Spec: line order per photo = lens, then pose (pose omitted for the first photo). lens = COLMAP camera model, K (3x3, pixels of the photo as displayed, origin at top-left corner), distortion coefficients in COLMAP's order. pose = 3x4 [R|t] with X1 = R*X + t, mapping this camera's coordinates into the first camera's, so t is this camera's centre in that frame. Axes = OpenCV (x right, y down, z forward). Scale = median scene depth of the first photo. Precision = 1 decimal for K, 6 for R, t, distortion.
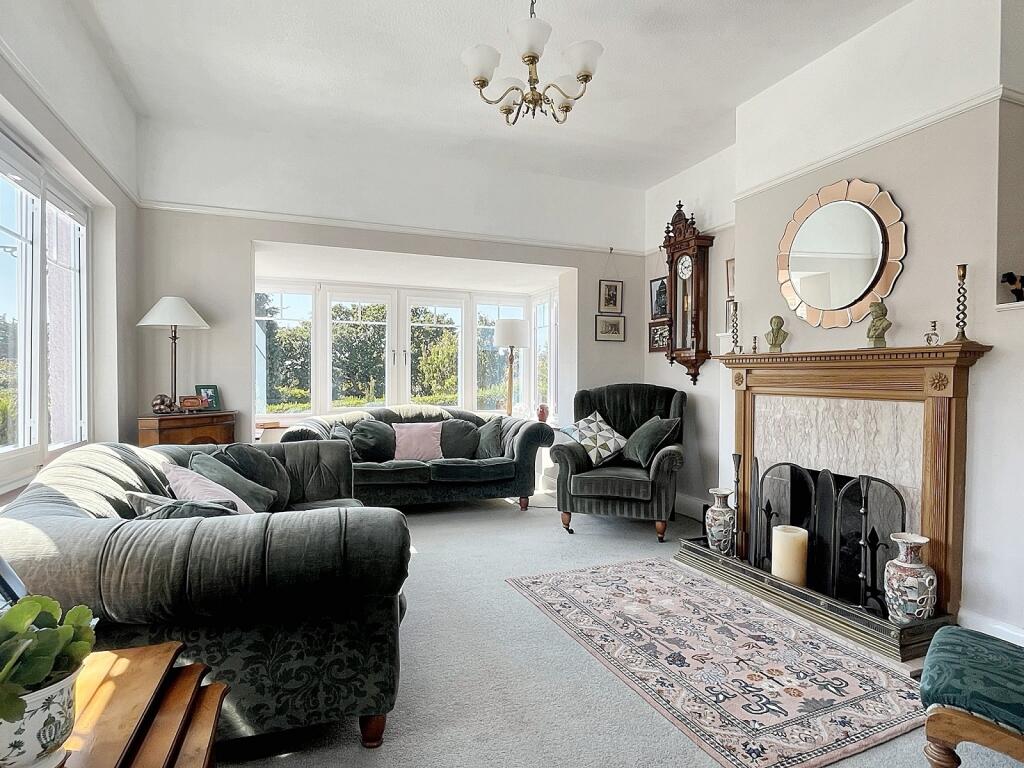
lens RADIAL K [[579.2, 0, 519.4], [0, 579.2, 385.6], [0, 0, 1]] dist [0.005098, -0.004763]
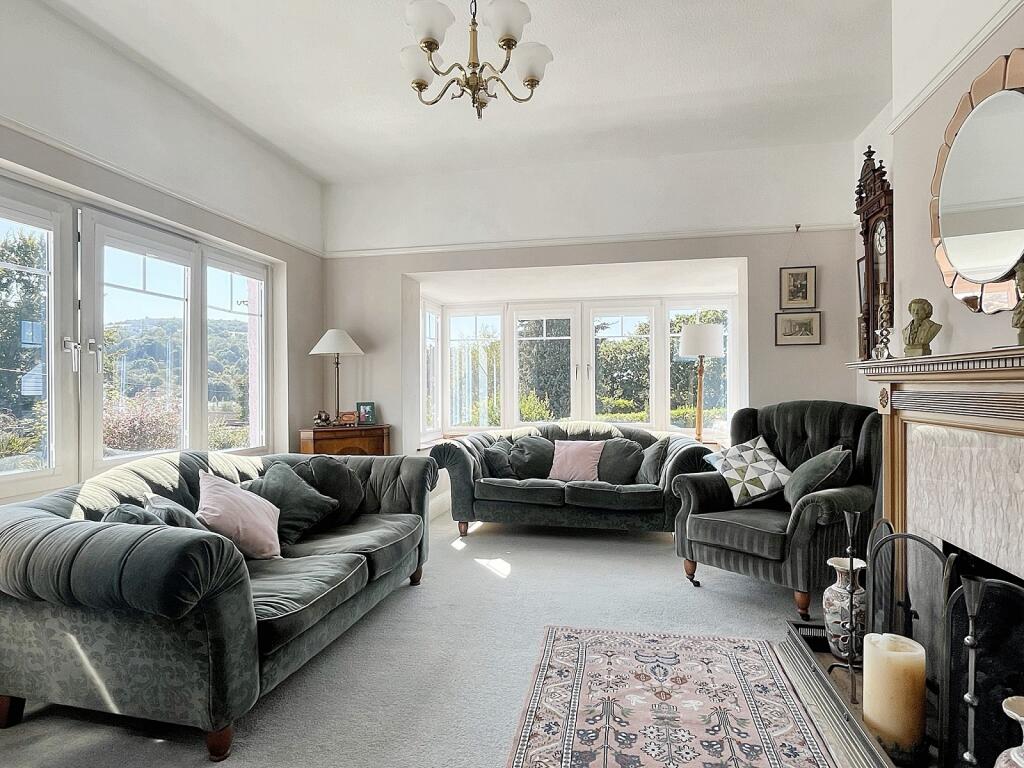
lens RADIAL K [[579.2, 0, 510.3], [0, 579.2, 385.9], [0, 0, 1]] dist [0.005098, -0.004763]
pose [[0.833956, -0.011923, -0.551702, 0.339754], [0.002897, 0.999847, -0.017228, -0.012816], [0.551823, 0.012769, 0.833864, 0.183409]]
